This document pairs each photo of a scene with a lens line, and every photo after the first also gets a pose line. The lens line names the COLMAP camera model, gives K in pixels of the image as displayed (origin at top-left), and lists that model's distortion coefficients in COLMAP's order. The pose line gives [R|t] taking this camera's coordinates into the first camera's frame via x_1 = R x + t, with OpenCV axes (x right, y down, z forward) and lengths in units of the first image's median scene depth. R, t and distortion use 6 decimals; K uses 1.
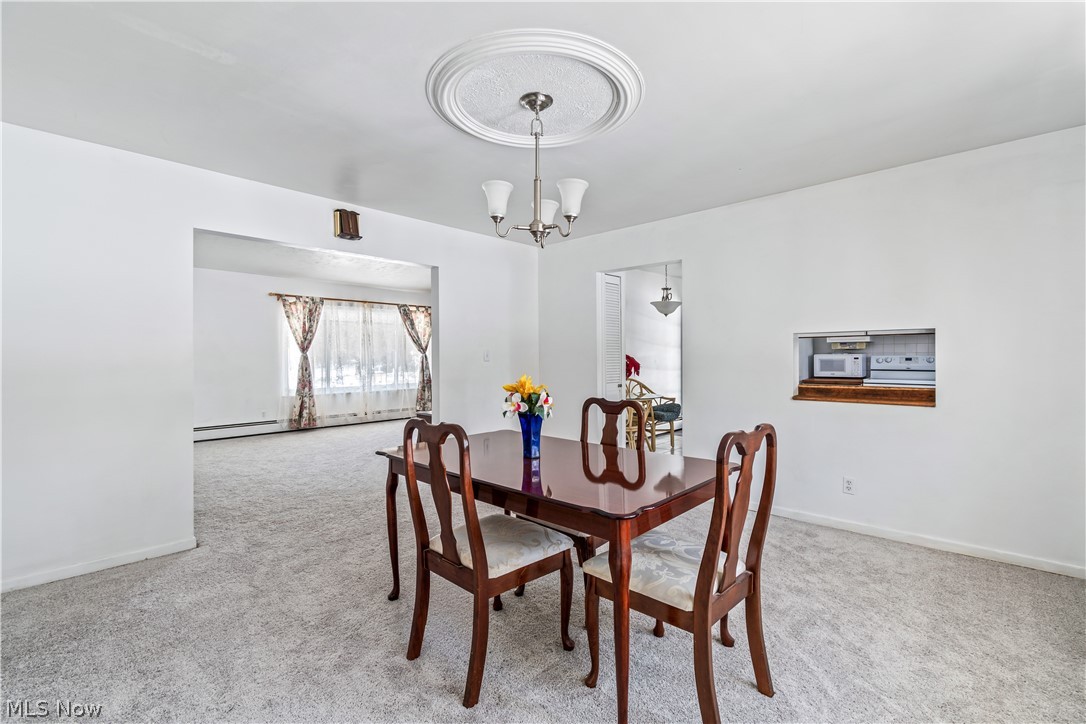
lens RADIAL K [[480.5, 0, 547.4], [0, 480.5, 355.9], [0, 0, 1]] dist [0.004092, -0.001698]
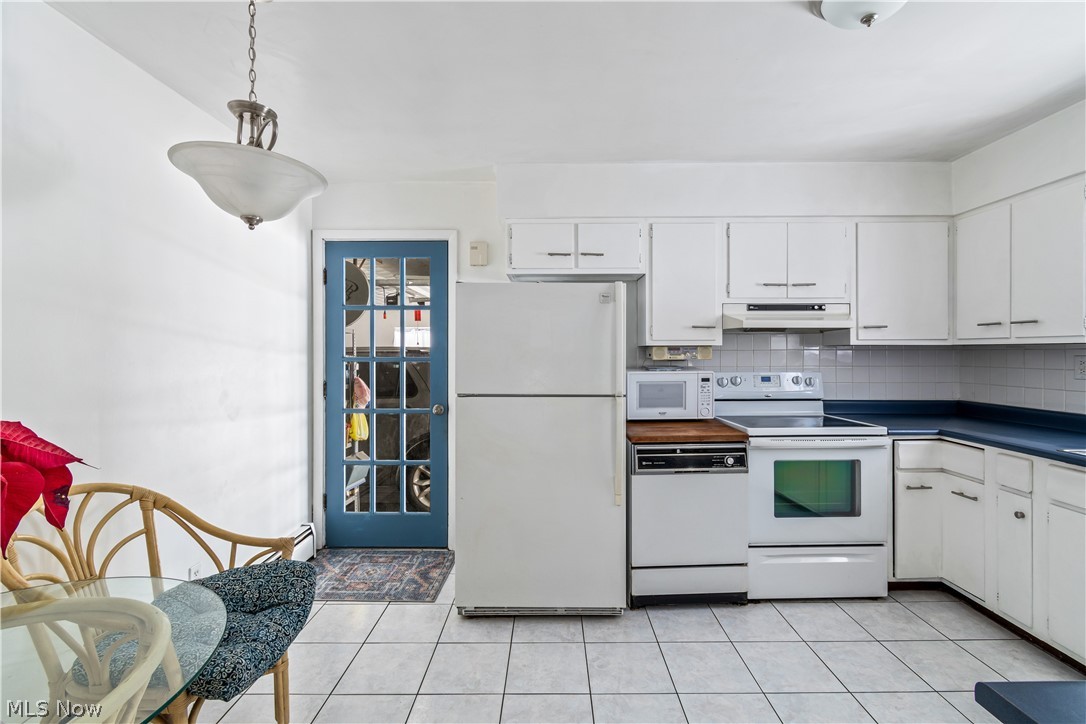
lens RADIAL K [[480.5, 0, 553.7], [0, 480.5, 352.3], [0, 0, 1]] dist [0.004092, -0.001698]
pose [[0.724566, 0.004716, 0.689189, 0.192087], [0.000443, 0.999973, -0.007308, -0.018252], [-0.689205, 0.005601, 0.724544, 0.728678]]
